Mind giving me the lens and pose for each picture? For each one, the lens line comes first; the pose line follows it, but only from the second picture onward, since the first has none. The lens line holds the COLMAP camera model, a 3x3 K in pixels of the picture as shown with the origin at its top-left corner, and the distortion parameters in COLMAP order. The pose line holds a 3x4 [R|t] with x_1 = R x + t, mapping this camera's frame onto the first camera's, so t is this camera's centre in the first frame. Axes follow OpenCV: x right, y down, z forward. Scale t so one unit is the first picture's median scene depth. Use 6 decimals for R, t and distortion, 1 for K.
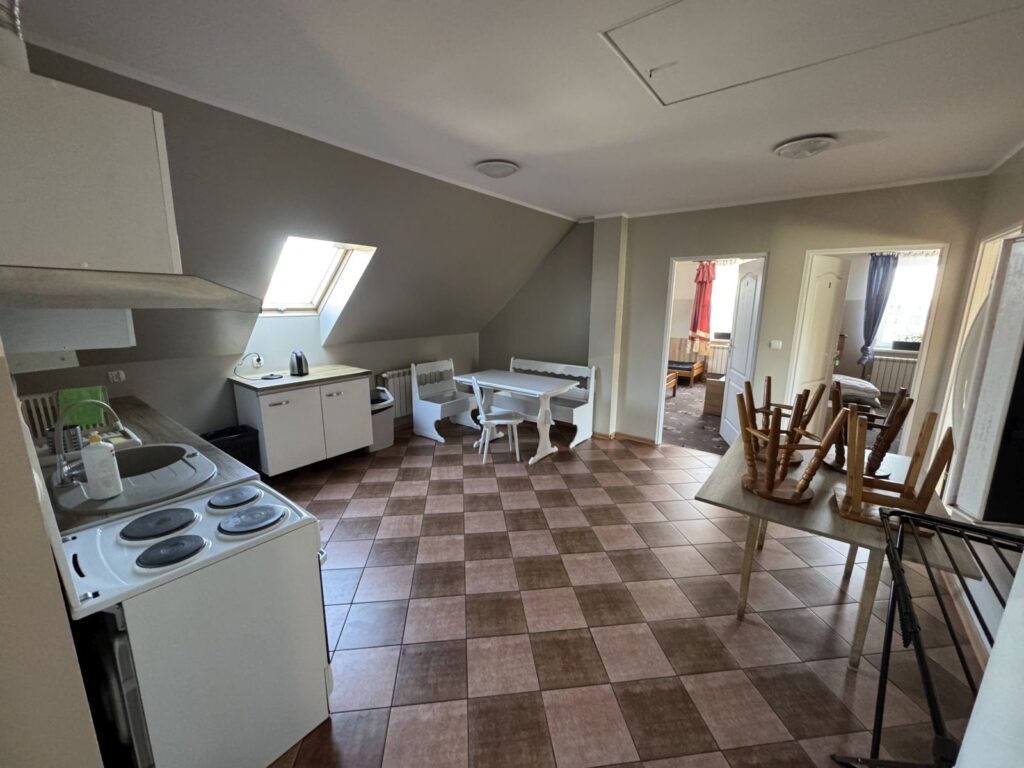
lens RADIAL K [[409.5, 0, 512.0], [0, 409.5, 384.0], [0, 0, 1]] dist [0.000793, 0.000046]
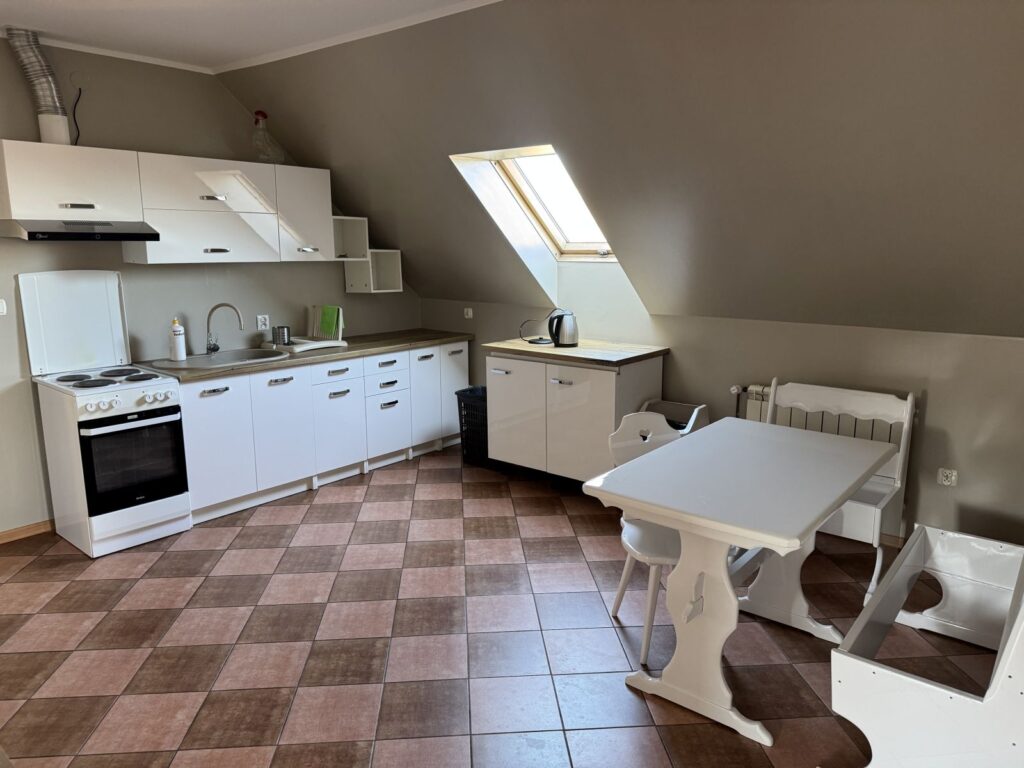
lens RADIAL K [[713.6, 0, 512.0], [0, 713.6, 384.0], [0, 0, 1]] dist [-0.005783, -0.004522]
pose [[-0.034991, 0.185707, -0.981982, 0.814727], [-0.204953, 0.960366, 0.188922, -0.201711], [0.978146, 0.207871, 0.004457, 1.112382]]
